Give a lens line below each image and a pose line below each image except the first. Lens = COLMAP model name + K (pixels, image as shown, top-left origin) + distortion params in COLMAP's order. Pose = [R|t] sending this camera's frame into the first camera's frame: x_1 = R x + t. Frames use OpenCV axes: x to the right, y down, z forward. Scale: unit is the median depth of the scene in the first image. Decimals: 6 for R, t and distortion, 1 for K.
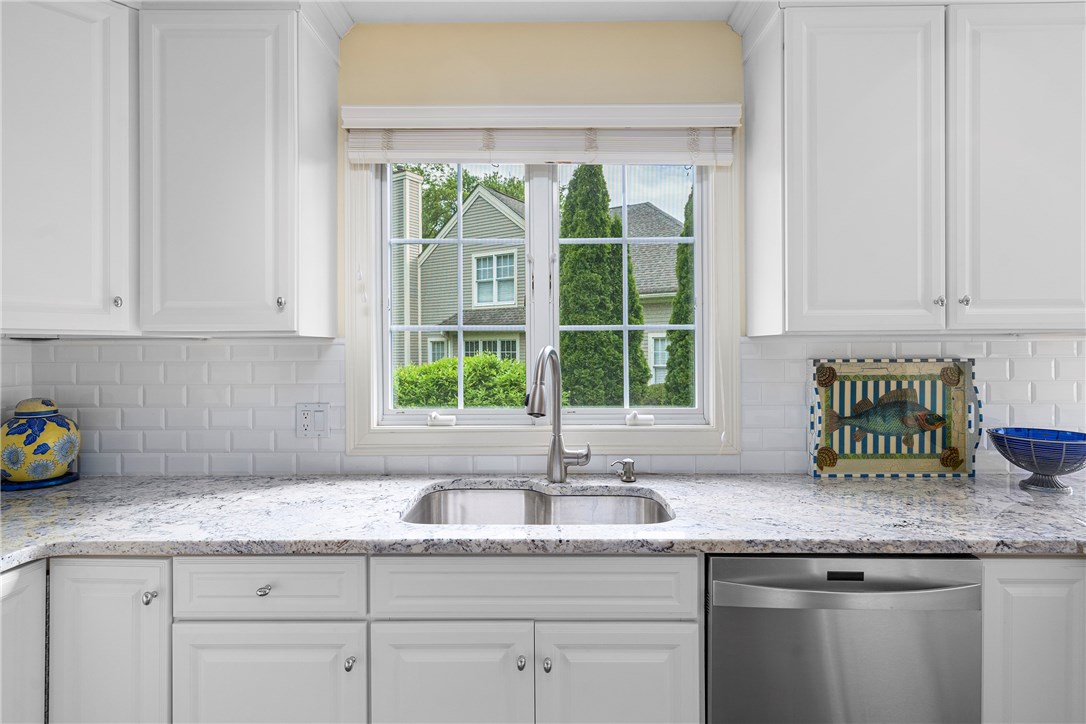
lens RADIAL K [[544.4, 0, 549.5], [0, 544.4, 358.4], [0, 0, 1]] dist [-0.002529, 0.005420]
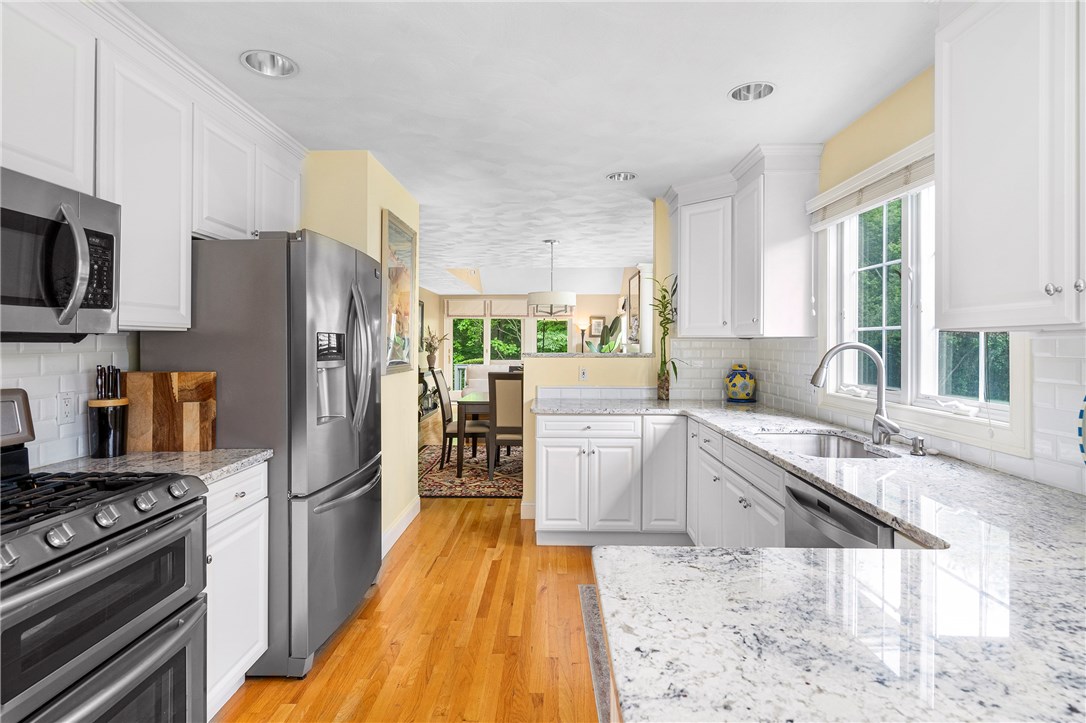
lens RADIAL K [[544.4, 0, 547.2], [0, 544.4, 344.3], [0, 0, 1]] dist [-0.002529, 0.005420]
pose [[0.000741, 0.007303, -0.999973, 1.280031], [-0.010414, 0.999919, 0.007295, -0.017113], [0.999945, 0.010409, 0.000817, 0.176528]]
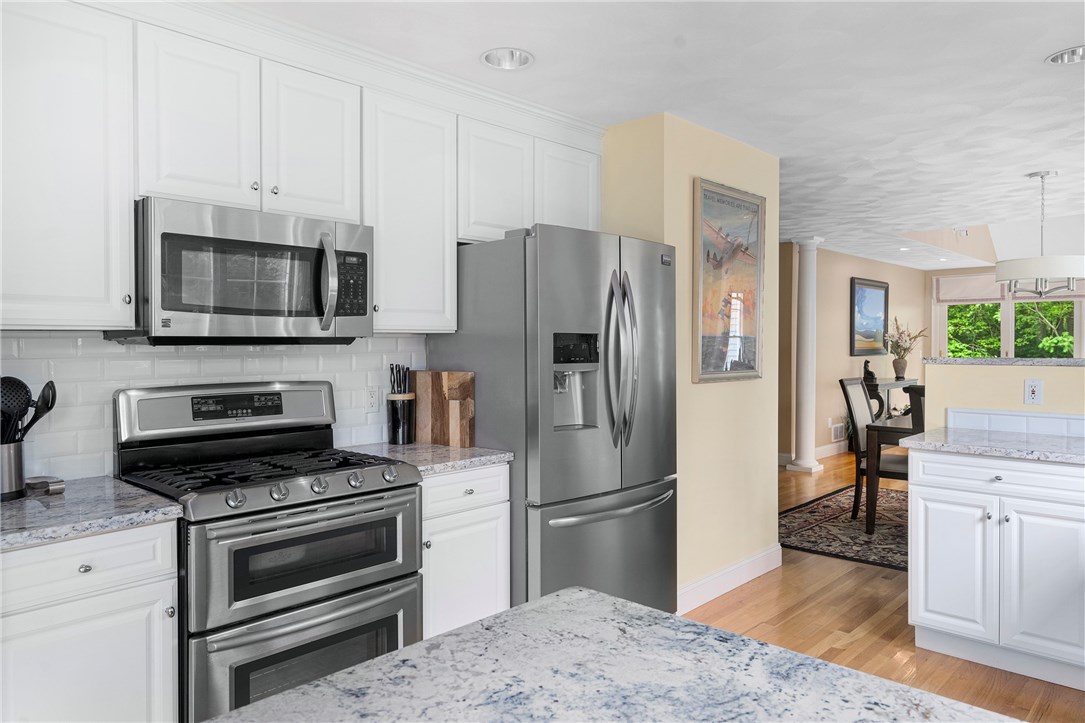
lens RADIAL K [[736.2, 0, 560.0], [0, 736.2, 353.4], [0, 0, 1]] dist [0.002753, 0.003458]
pose [[-0.671015, 0.018173, -0.741221, 1.191326], [-0.000042, 0.999699, 0.024549, -0.023521], [0.741443, 0.016504, -0.670812, 0.693259]]
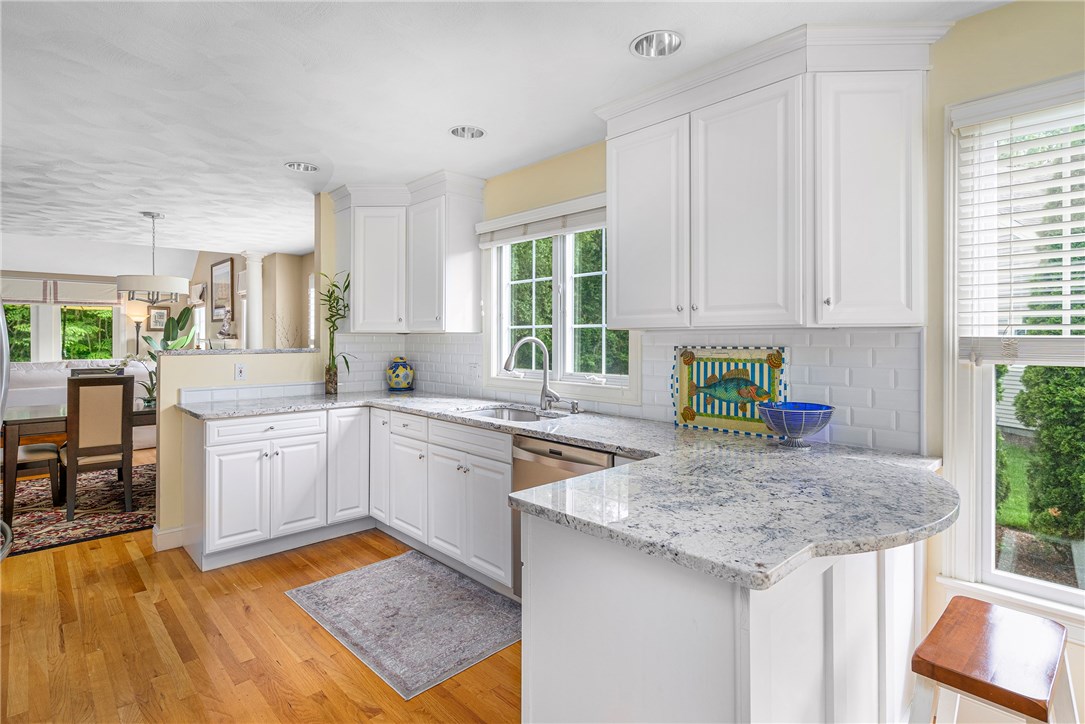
lens RADIAL K [[543.9, 0, 541.9], [0, 543.9, 340.6], [0, 0, 1]] dist [-0.002529, 0.005420]
pose [[0.702429, 0.007735, -0.711712, 1.266270], [-0.009456, 0.999954, 0.001535, -0.011656], [0.711691, 0.005651, 0.702470, -0.298579]]
